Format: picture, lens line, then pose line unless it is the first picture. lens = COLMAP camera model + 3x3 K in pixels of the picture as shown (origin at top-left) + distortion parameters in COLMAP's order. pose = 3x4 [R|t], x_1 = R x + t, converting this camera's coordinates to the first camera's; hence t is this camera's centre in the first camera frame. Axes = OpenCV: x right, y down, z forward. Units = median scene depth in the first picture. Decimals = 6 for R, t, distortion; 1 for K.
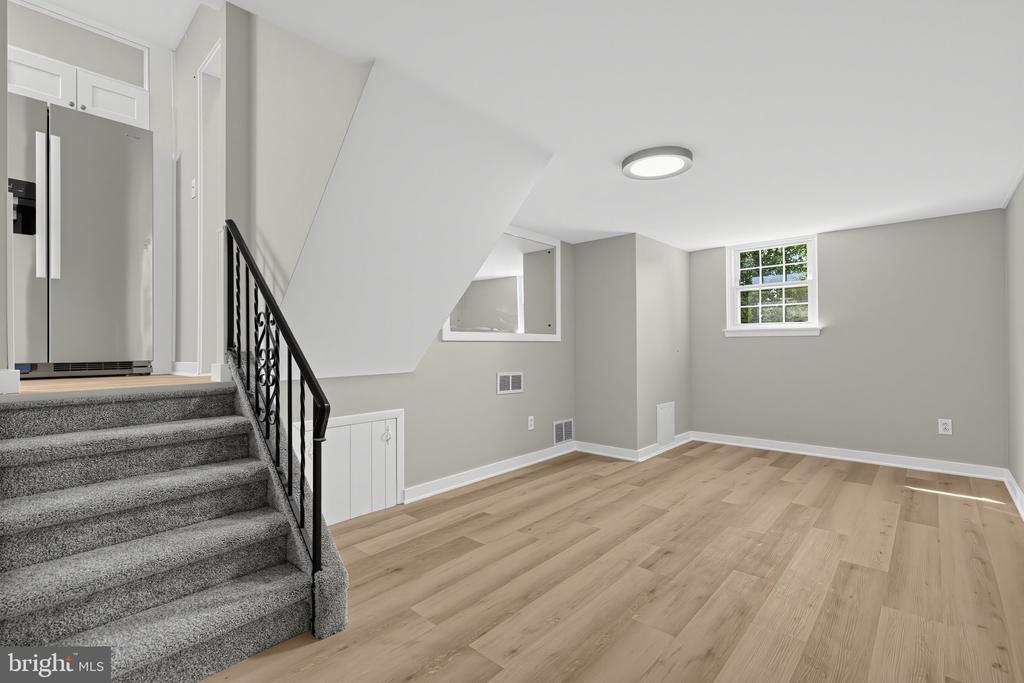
lens RADIAL K [[458.4, 0, 508.7], [0, 458.4, 341.4], [0, 0, 1]] dist [0.004759, -0.001147]
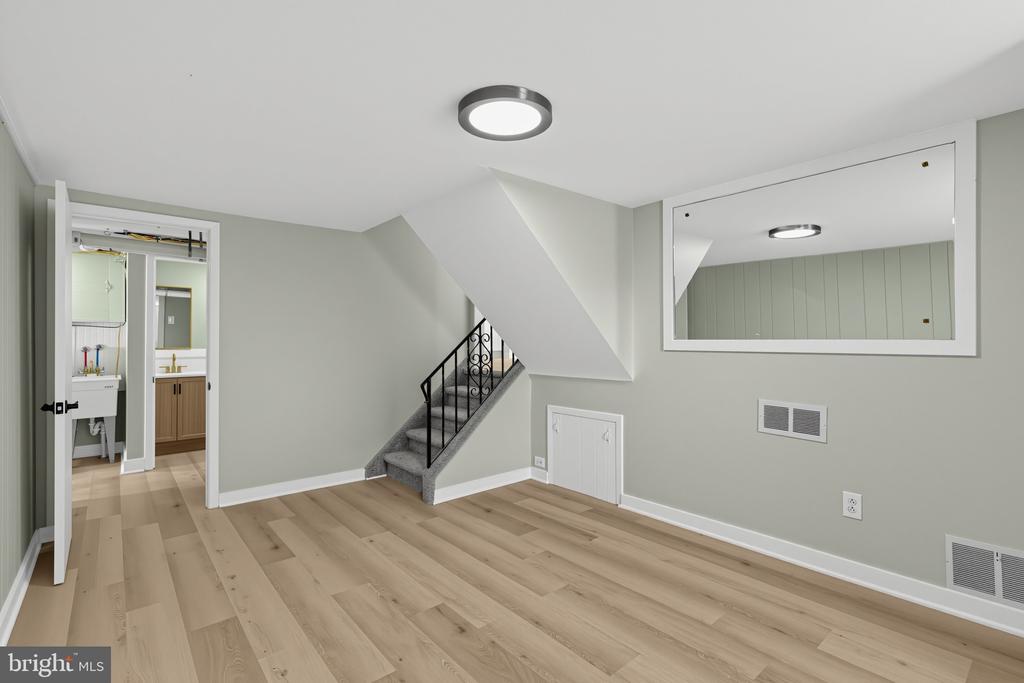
lens RADIAL K [[458.4, 0, 509.5], [0, 458.4, 336.8], [0, 0, 1]] dist [0.004759, -0.001147]
pose [[-0.110193, -0.002771, -0.993906, 0.860810], [0.008704, 0.999955, -0.003753, -0.029791], [0.993872, -0.009064, -0.110164, 0.900304]]
